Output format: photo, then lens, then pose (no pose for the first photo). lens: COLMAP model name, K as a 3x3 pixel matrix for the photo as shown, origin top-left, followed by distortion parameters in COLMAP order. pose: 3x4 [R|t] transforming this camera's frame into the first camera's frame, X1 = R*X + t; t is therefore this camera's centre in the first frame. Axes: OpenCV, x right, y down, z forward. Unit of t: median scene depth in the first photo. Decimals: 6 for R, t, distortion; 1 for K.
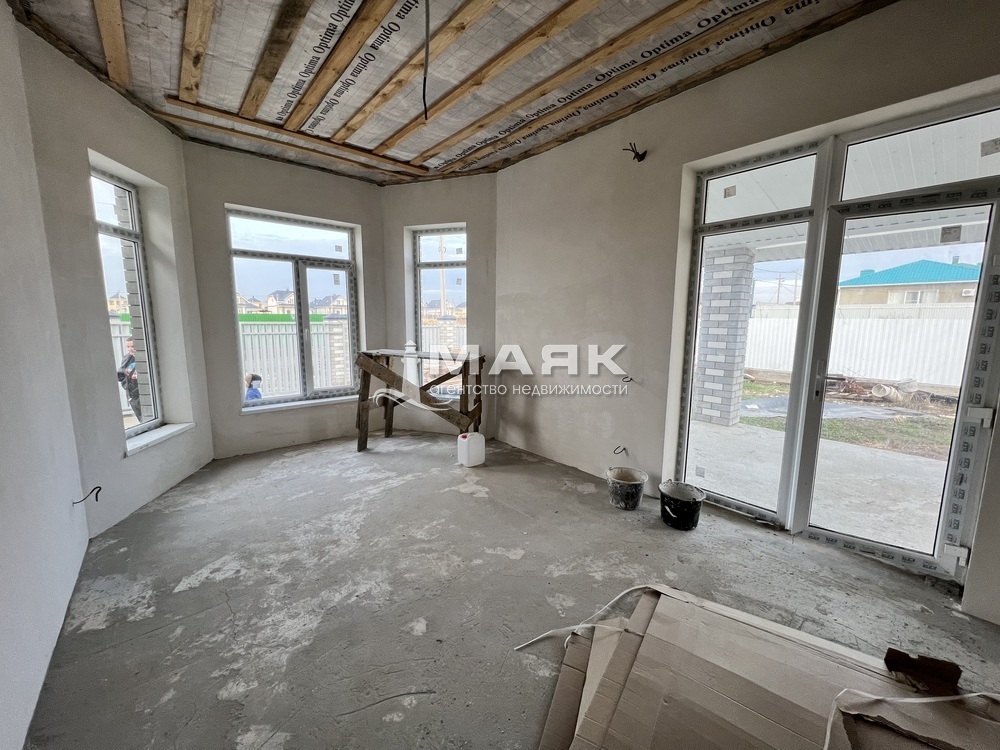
lens RADIAL K [[399.6, 0, 501.1], [0, 399.6, 375.8], [0, 0, 1]] dist [-0.001826, -0.000064]
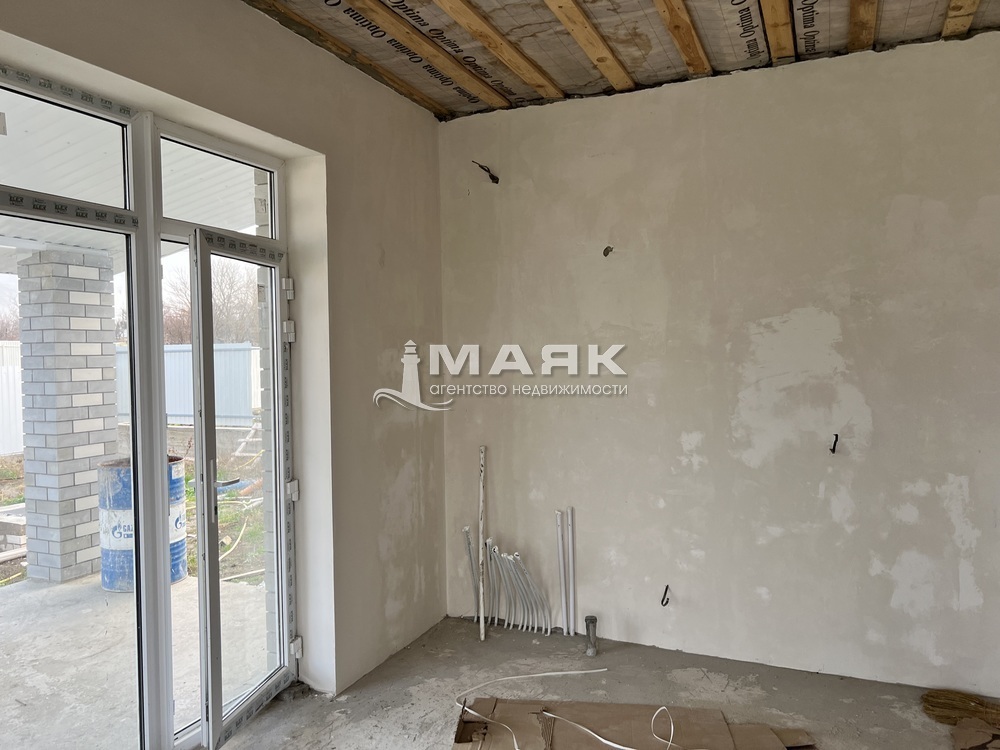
lens RADIAL K [[753.1, 0, 505.3], [0, 753.1, 376.5], [0, 0, 1]] dist [0.053753, -0.064059]
pose [[-0.442720, -0.033833, 0.896021, -0.509108], [0.136999, 0.985003, 0.104883, -0.239768], [-0.886132, 0.169188, -0.431445, 1.089980]]
